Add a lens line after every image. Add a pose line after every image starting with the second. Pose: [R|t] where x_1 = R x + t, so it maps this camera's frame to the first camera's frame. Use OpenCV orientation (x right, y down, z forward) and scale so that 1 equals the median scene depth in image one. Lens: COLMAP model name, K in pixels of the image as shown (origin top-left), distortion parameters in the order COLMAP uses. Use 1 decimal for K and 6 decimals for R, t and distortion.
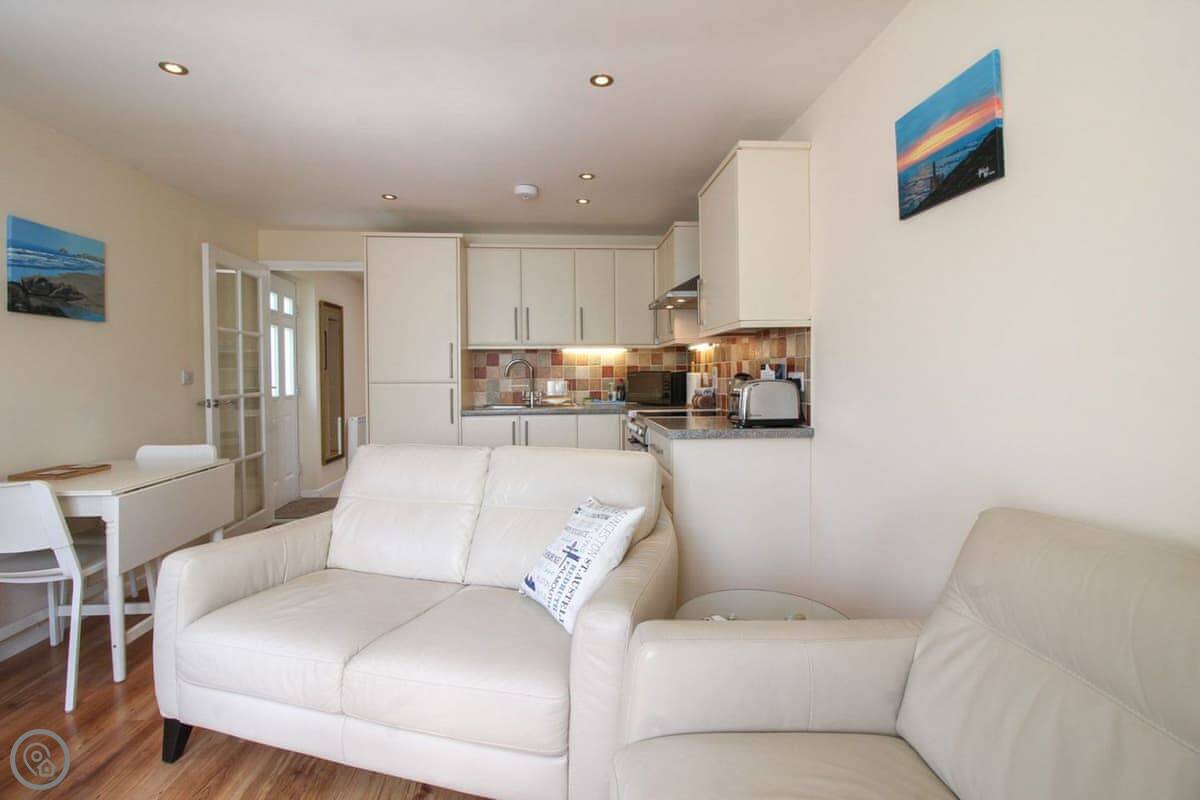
lens RADIAL K [[553.6, 0, 602.0], [0, 553.6, 383.8], [0, 0, 1]] dist [-0.001487, -0.013756]
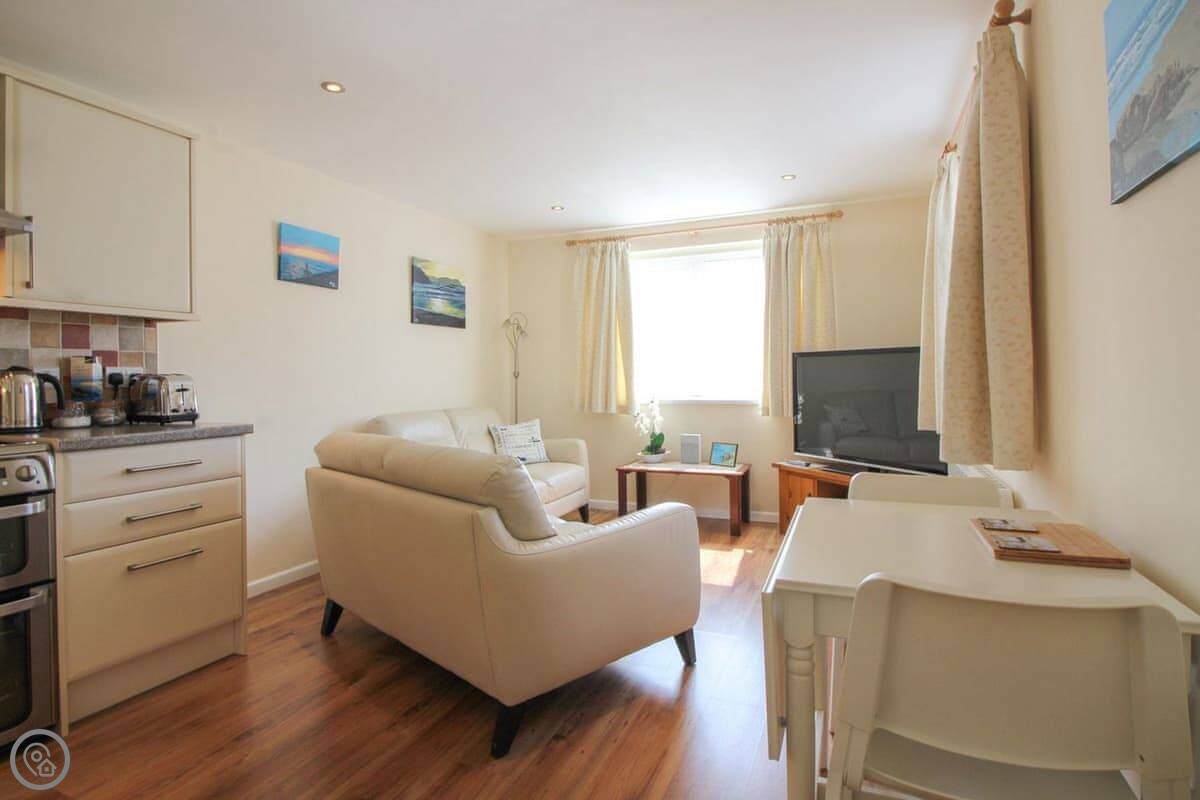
lens RADIAL K [[626.5, 0, 599.0], [0, 626.5, 374.6], [0, 0, 1]] dist [0.000938, -0.000286]
pose [[-0.882975, 0.018551, 0.469054, -0.834621], [0.025677, 0.999632, 0.008801, 0.002799], [-0.468718, 0.019815, -0.883126, 1.524481]]
